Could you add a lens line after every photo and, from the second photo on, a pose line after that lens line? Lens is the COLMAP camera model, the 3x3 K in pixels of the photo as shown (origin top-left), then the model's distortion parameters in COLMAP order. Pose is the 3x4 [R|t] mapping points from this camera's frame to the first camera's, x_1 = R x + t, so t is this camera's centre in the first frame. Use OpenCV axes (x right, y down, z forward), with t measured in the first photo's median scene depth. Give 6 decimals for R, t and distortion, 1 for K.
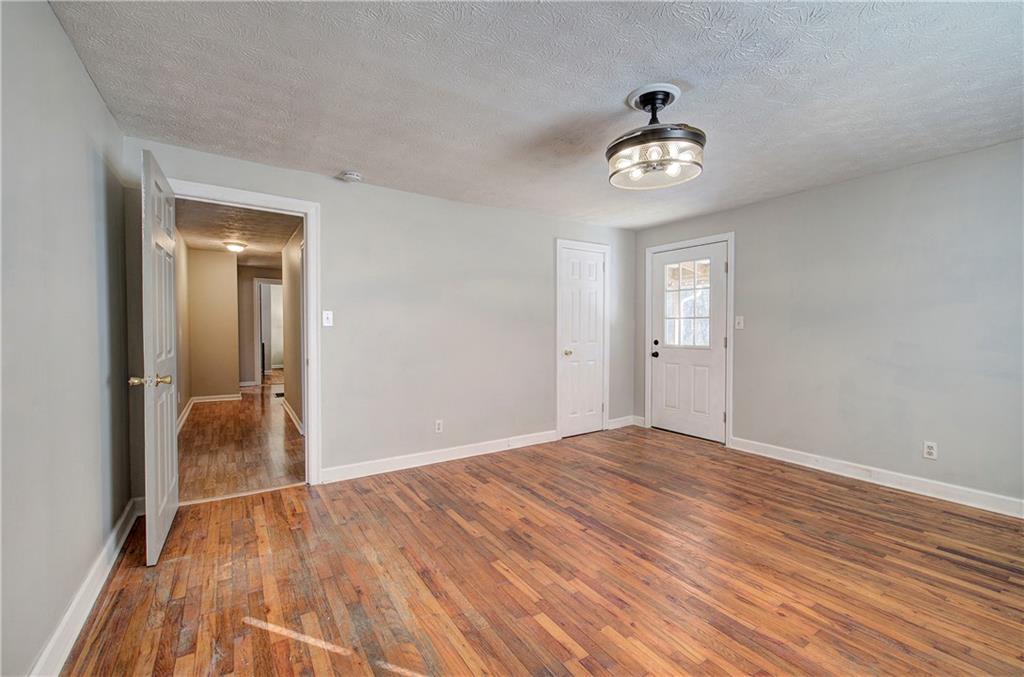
lens RADIAL K [[433.7, 0, 515.0], [0, 433.7, 336.1], [0, 0, 1]] dist [-0.004349, 0.000970]
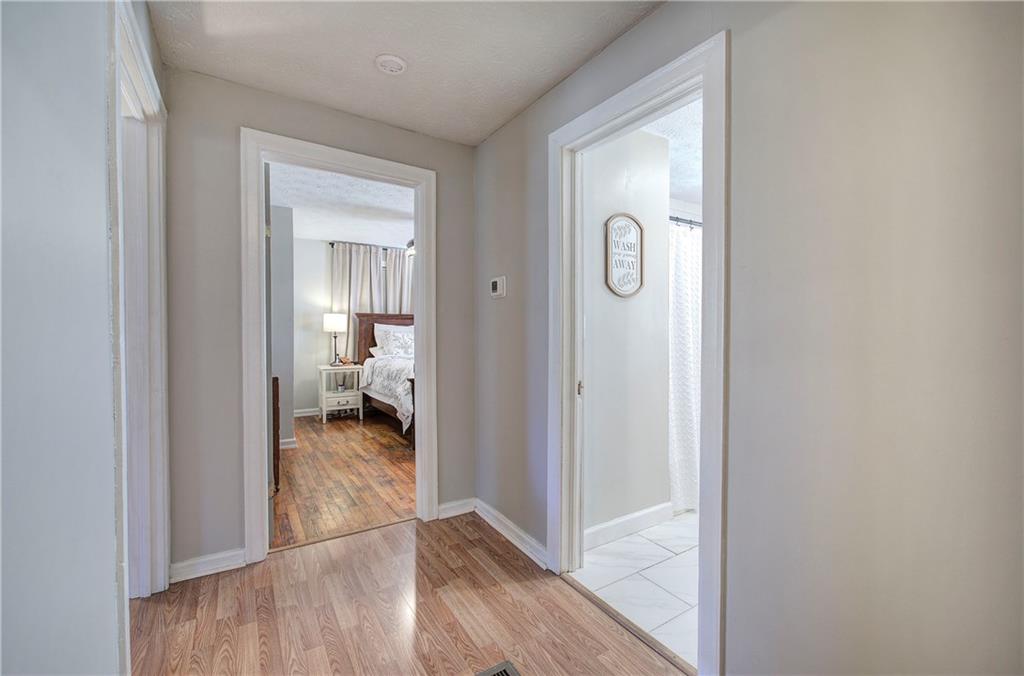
lens RADIAL K [[433.7, 0, 515.0], [0, 433.7, 335.6], [0, 0, 1]] dist [-0.004349, 0.000970]
pose [[1.000000, 0.000263, 0.000244, -0.447309], [-0.000263, 0.999999, 0.001376, -0.013441], [-0.000244, -0.001376, 0.999999, 0.752831]]
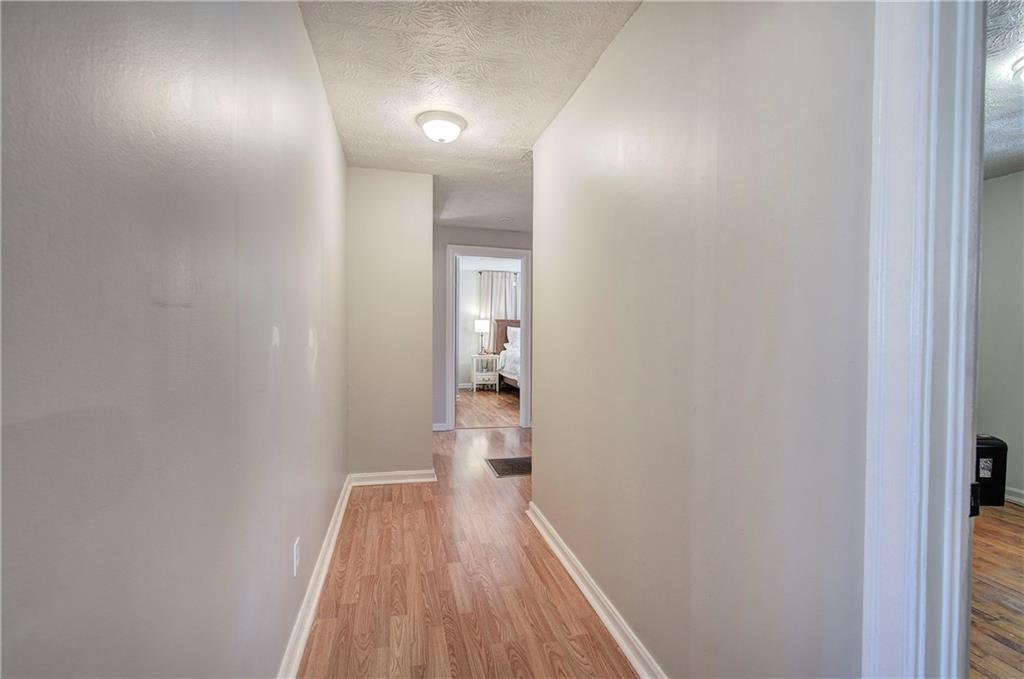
lens RADIAL K [[447.4, 0, 512.0], [0, 447.4, 339.5], [0, 0, 1]] dist [-0.000074, -0.000003]
pose [[0.948024, 0.012890, -0.317937, -0.326799], [-0.012438, 0.999917, 0.003452, -0.005422], [0.317955, 0.000682, 0.948106, 0.456190]]
